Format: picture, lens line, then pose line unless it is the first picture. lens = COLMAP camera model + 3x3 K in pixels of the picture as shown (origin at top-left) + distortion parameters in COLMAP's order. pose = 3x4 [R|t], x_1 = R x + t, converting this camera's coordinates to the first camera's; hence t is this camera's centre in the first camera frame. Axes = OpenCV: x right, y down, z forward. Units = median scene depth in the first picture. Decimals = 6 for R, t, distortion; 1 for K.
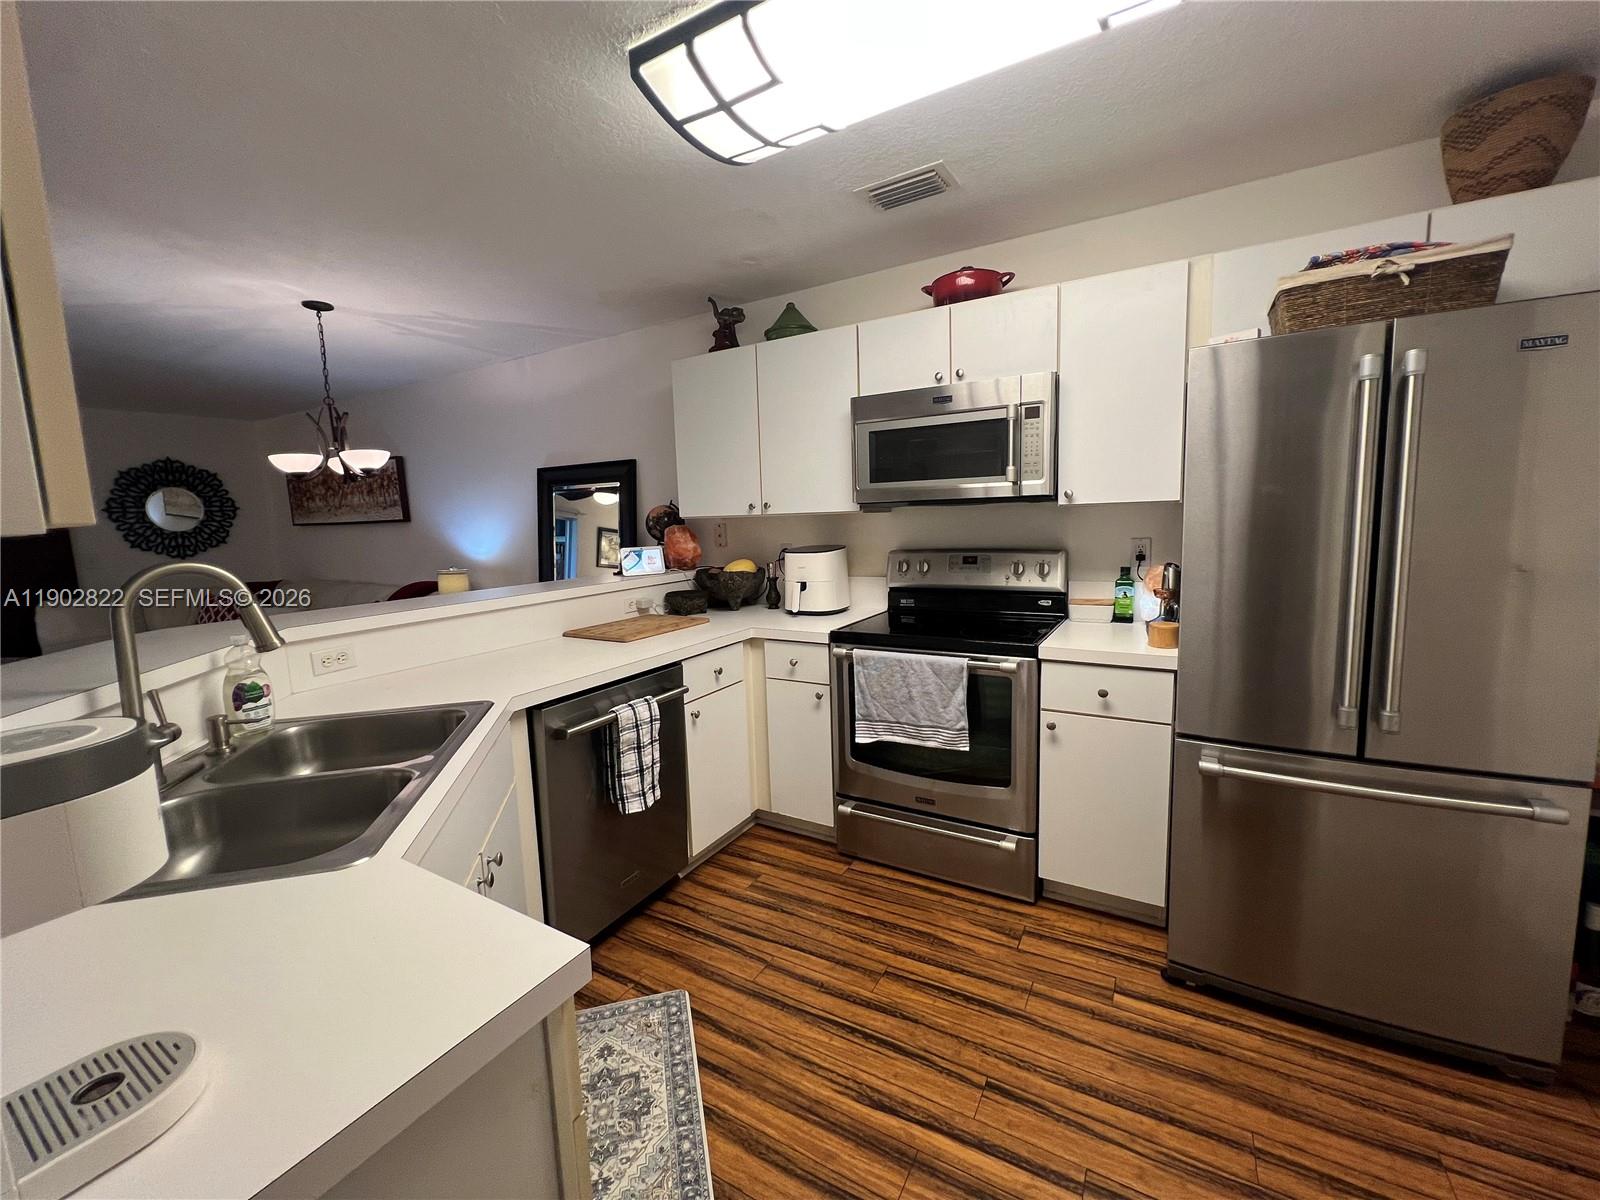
lens RADIAL K [[642.5, 0, 799.1], [0, 642.5, 597.2], [0, 0, 1]] dist [-0.009052, 0.002841]
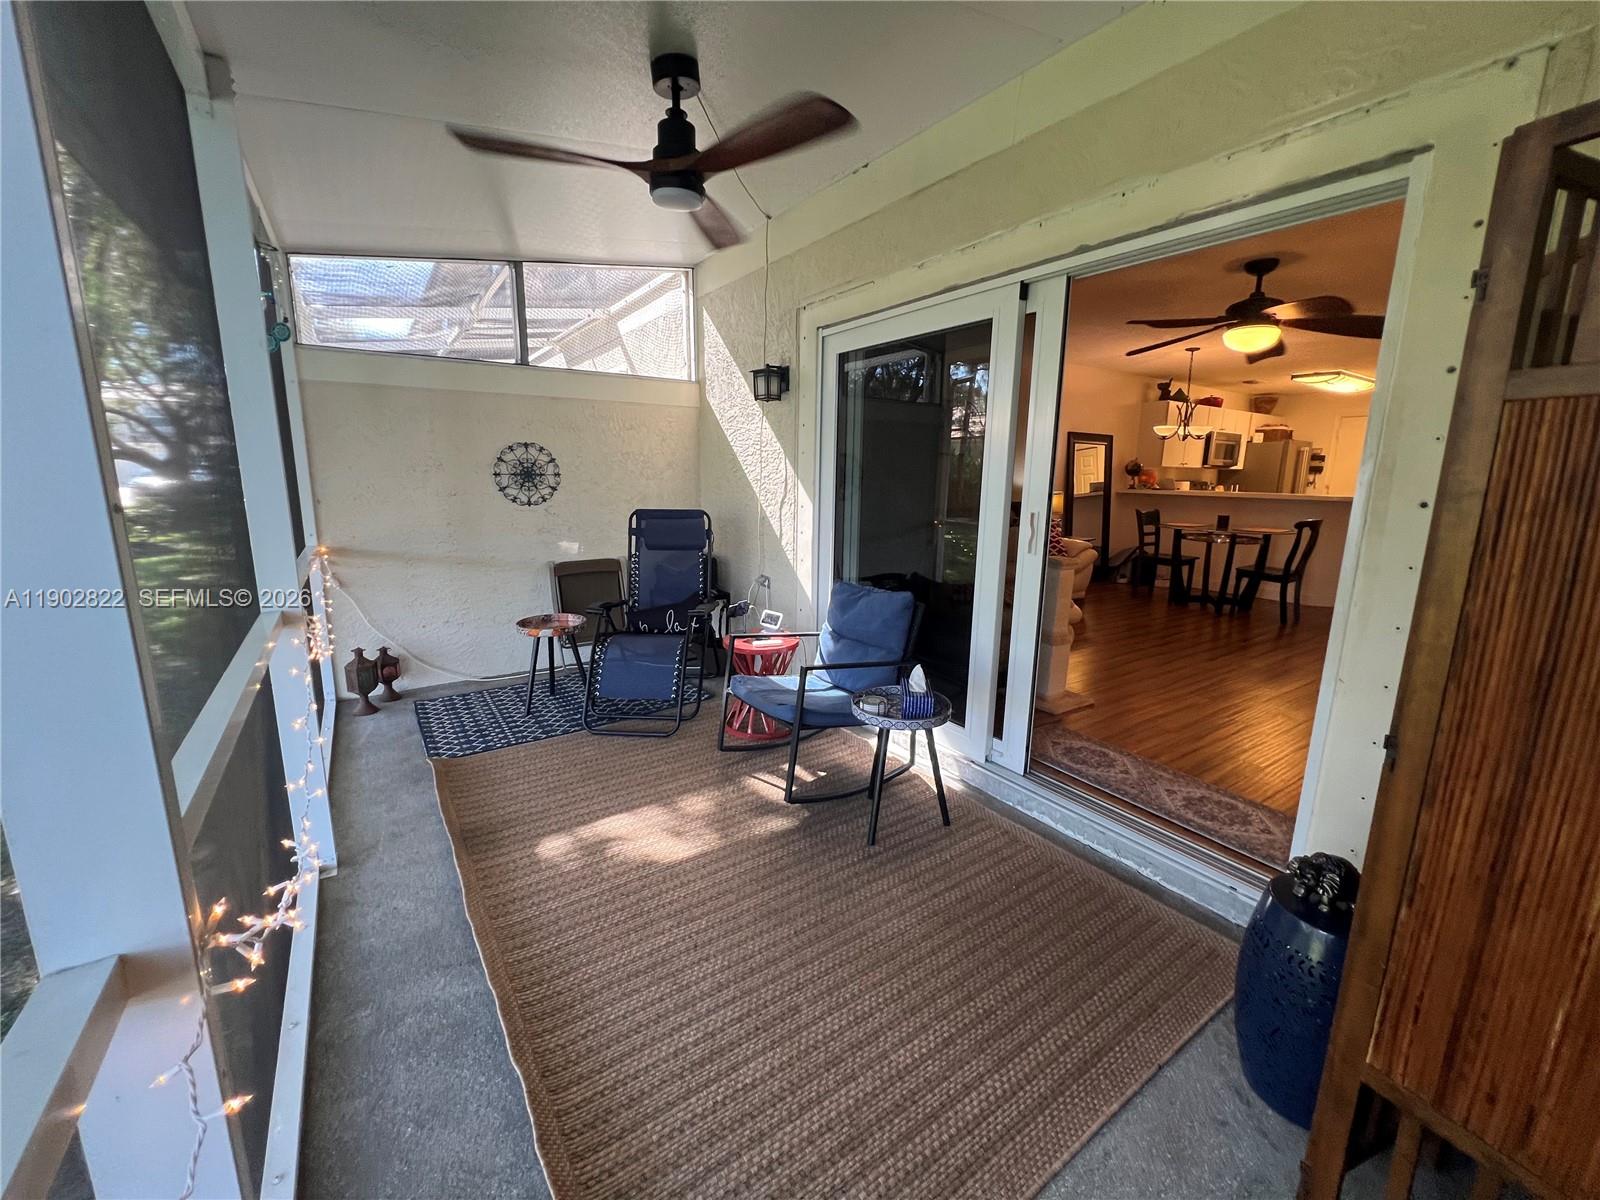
lens RADIAL K [[642.5, 0, 799.1], [0, 642.5, 597.2], [0, 0, 1]] dist [-0.009052, 0.002841]
pose [[0.428091, -0.136306, 0.893397, -4.124768], [0.083866, 0.990286, 0.110902, -0.025421], [-0.899836, 0.027450, 0.435365, 1.642760]]
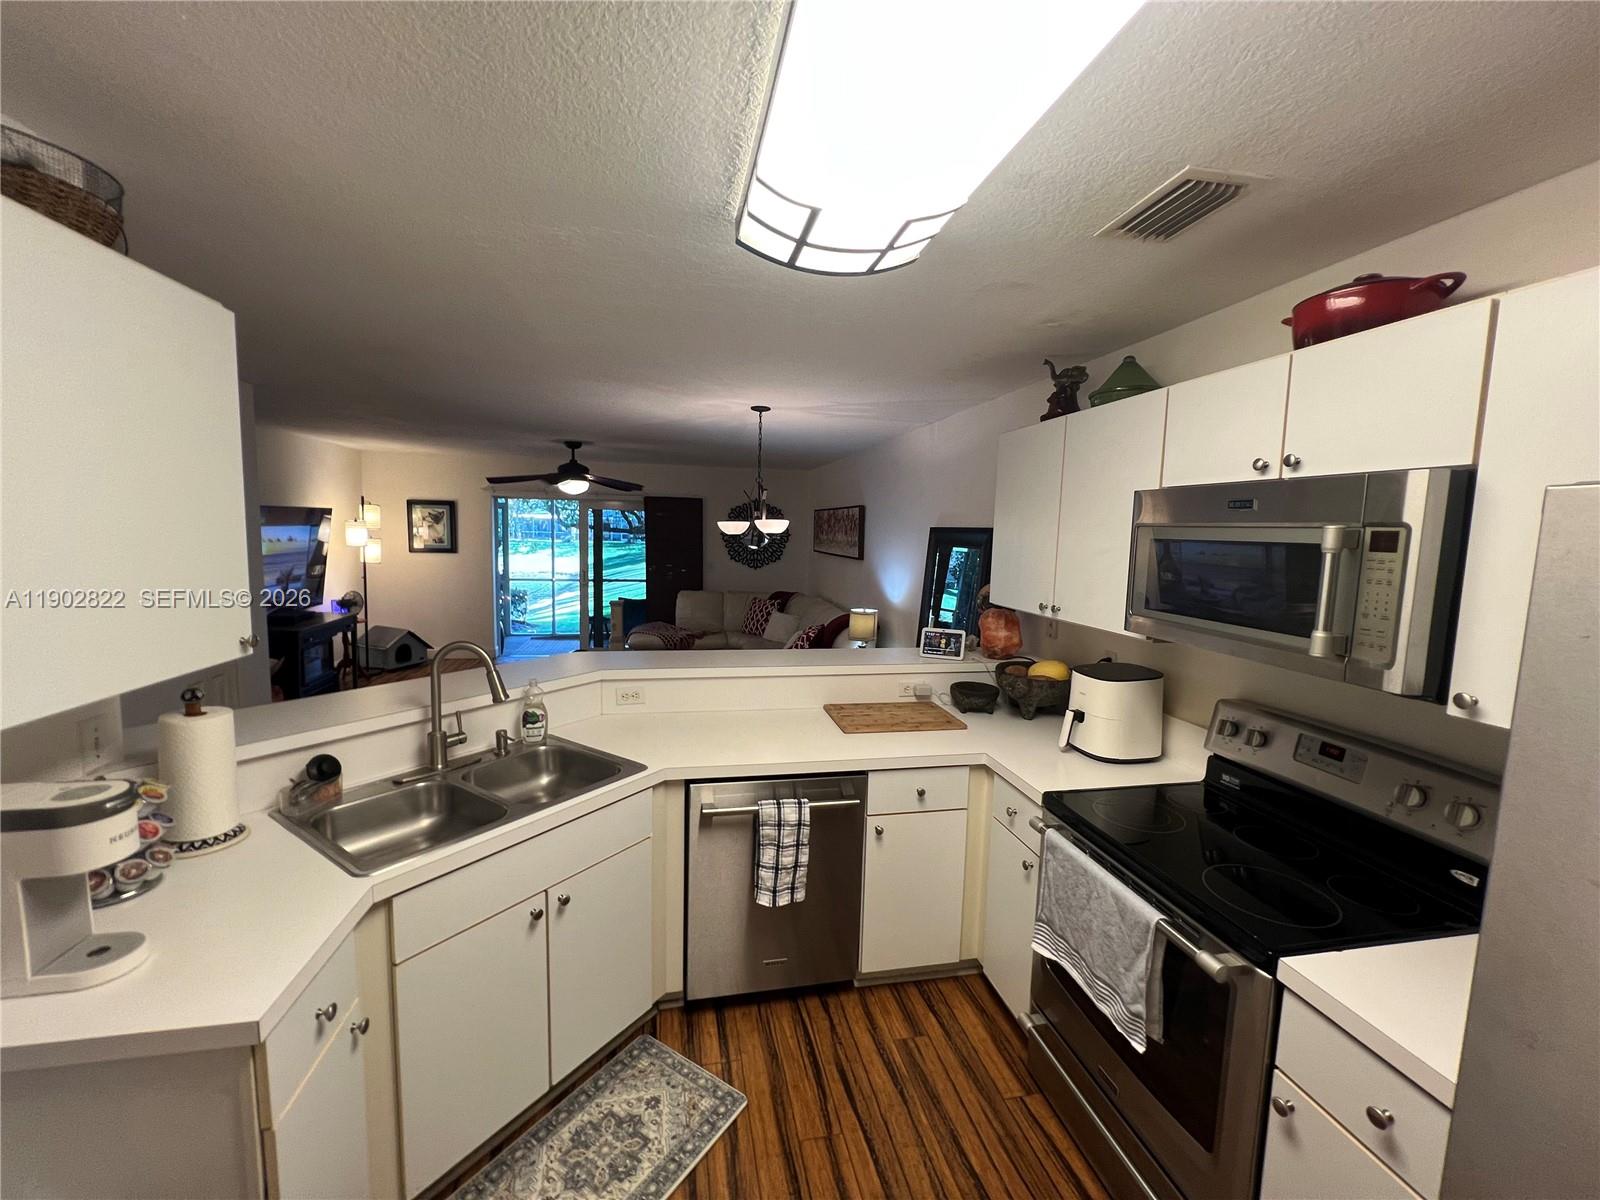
lens RADIAL K [[642.5, 0, 799.1], [0, 642.5, 597.2], [0, 0, 1]] dist [-0.009052, 0.002841]
pose [[0.667693, 0.127768, -0.733391, 0.416533], [-0.140821, 0.989052, 0.044102, -0.185180], [0.730996, 0.073830, 0.678376, 0.251520]]
